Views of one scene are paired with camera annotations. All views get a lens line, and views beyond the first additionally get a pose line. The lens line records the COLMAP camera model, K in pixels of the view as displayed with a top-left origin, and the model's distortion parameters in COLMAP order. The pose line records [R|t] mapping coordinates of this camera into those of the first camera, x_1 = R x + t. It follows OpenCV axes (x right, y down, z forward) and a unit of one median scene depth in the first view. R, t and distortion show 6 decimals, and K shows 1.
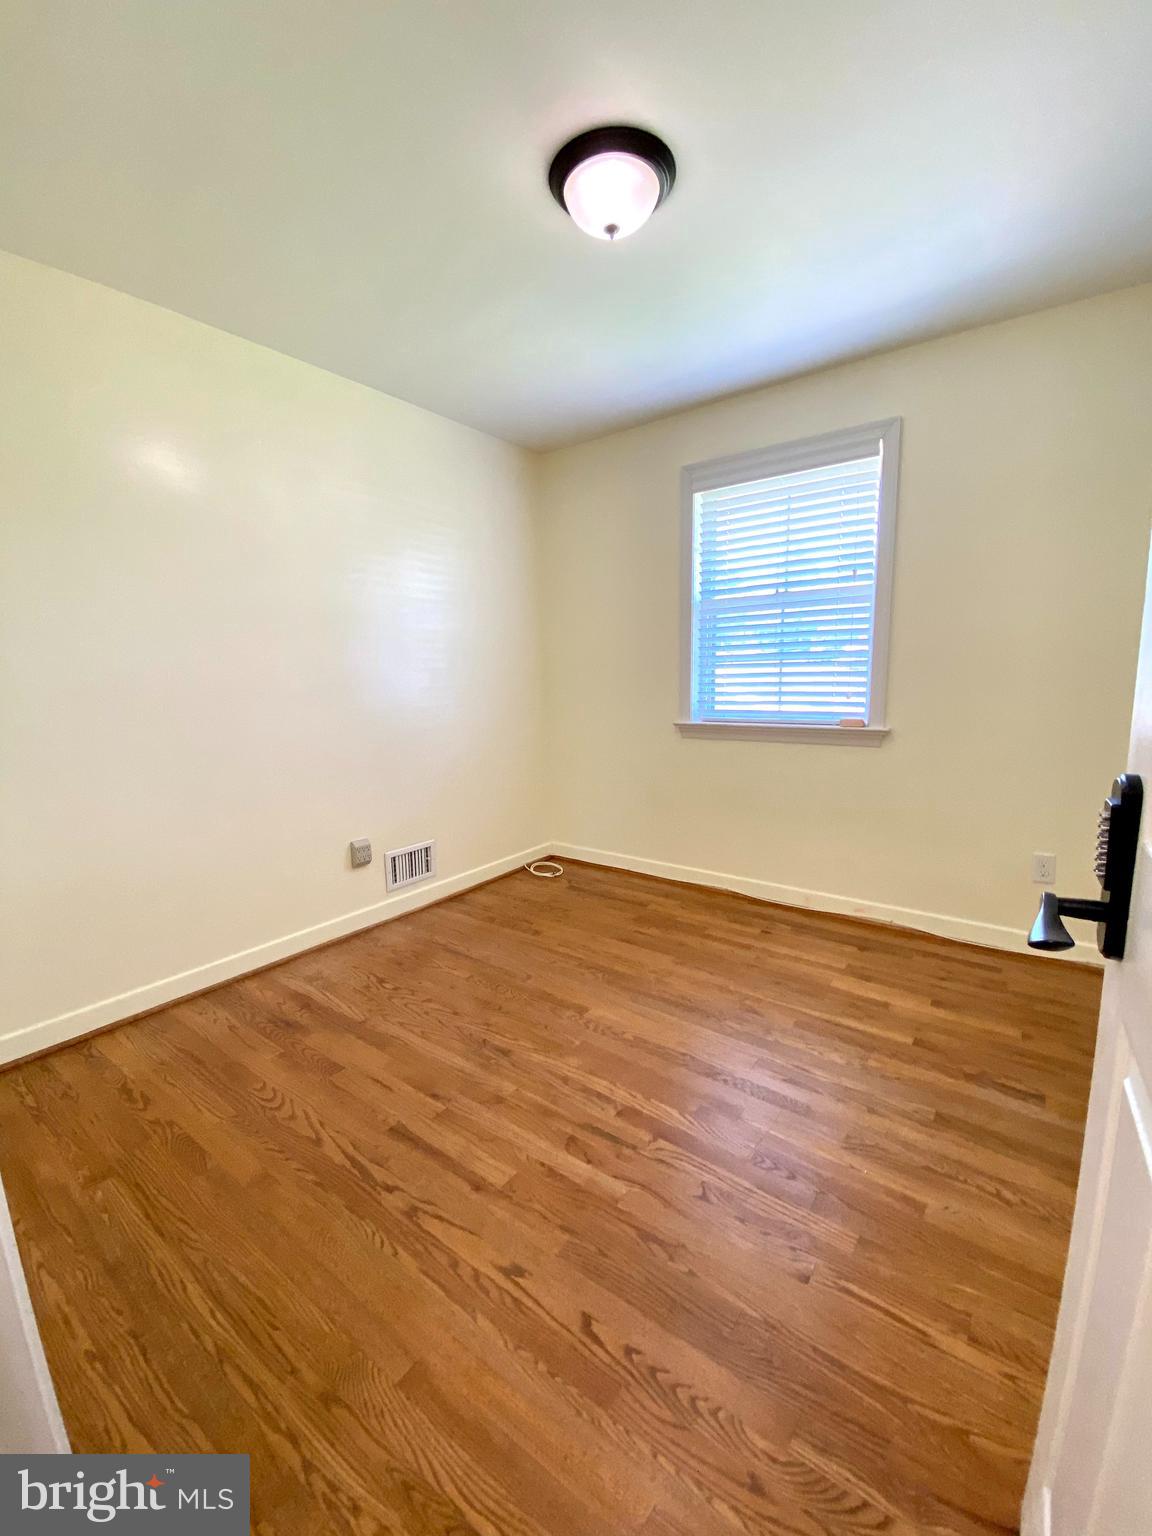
lens RADIAL K [[624.5, 0, 577.5], [0, 624.5, 769.9], [0, 0, 1]] dist [0.025511, -0.023520]
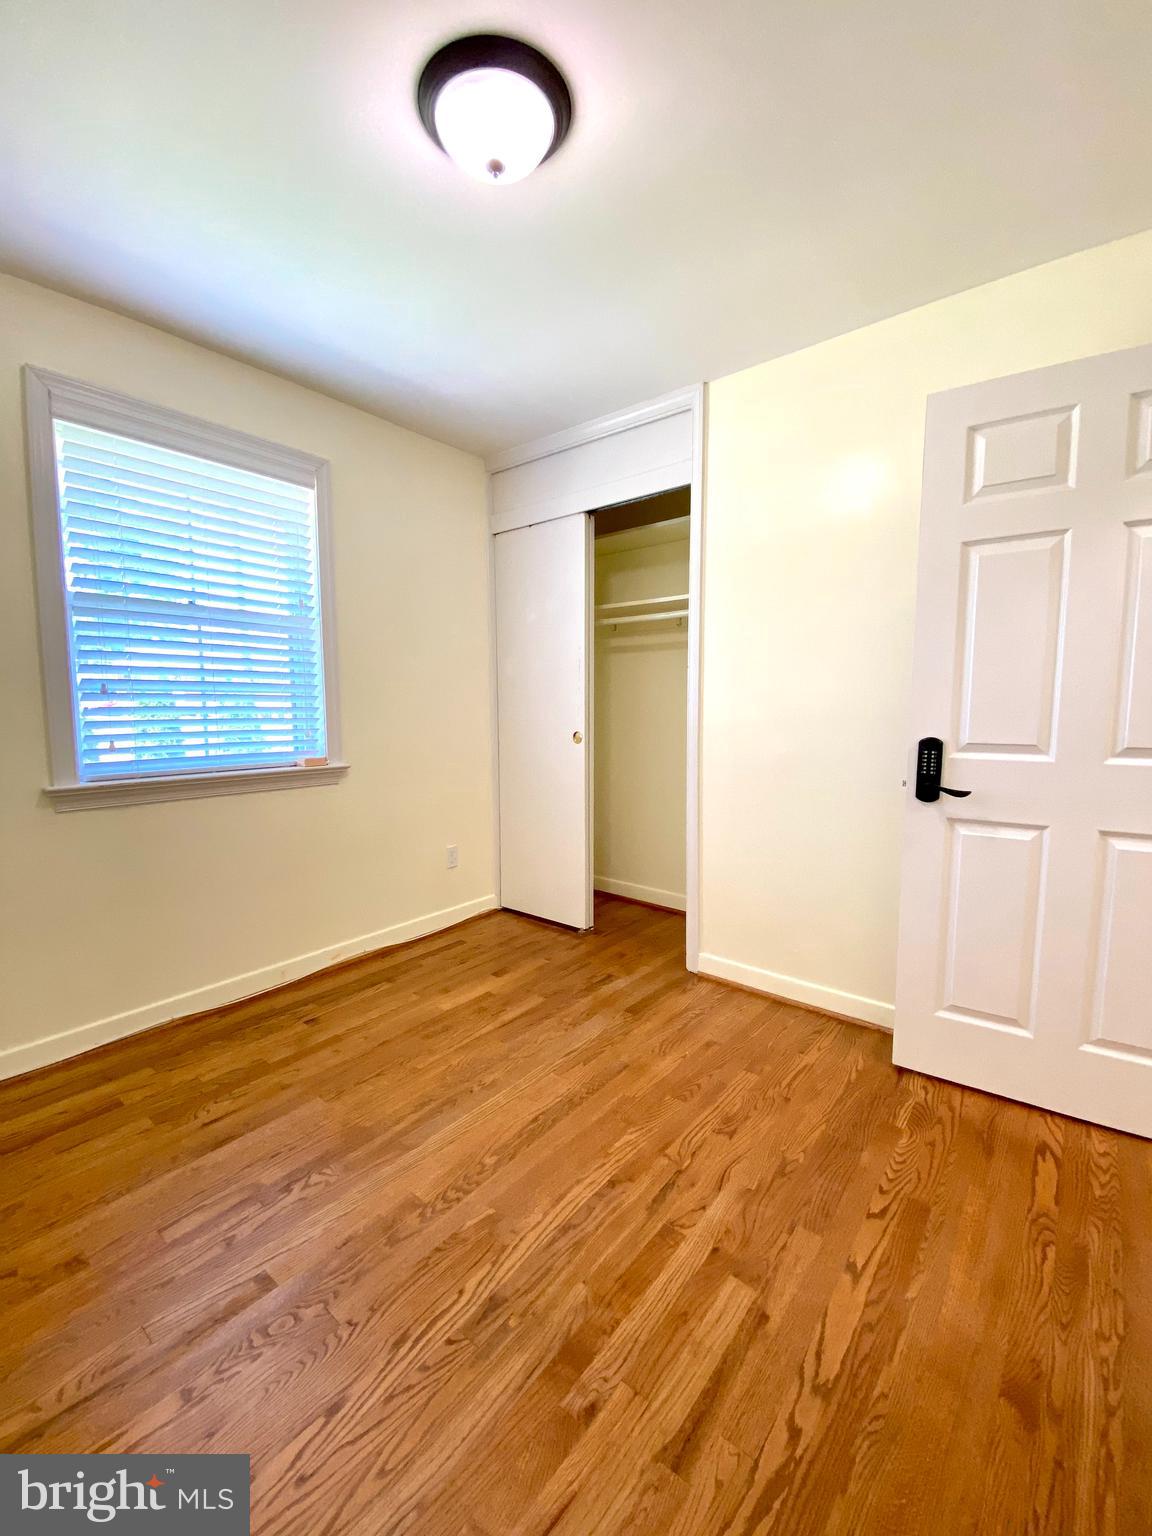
lens RADIAL K [[624.5, 0, 577.5], [0, 624.5, 769.9], [0, 0, 1]] dist [0.025511, -0.023520]
pose [[0.037876, -0.083624, 0.995777, -0.688724], [0.159228, 0.984266, 0.076601, -0.103626], [-0.986515, 0.155655, 0.050595, 0.810774]]
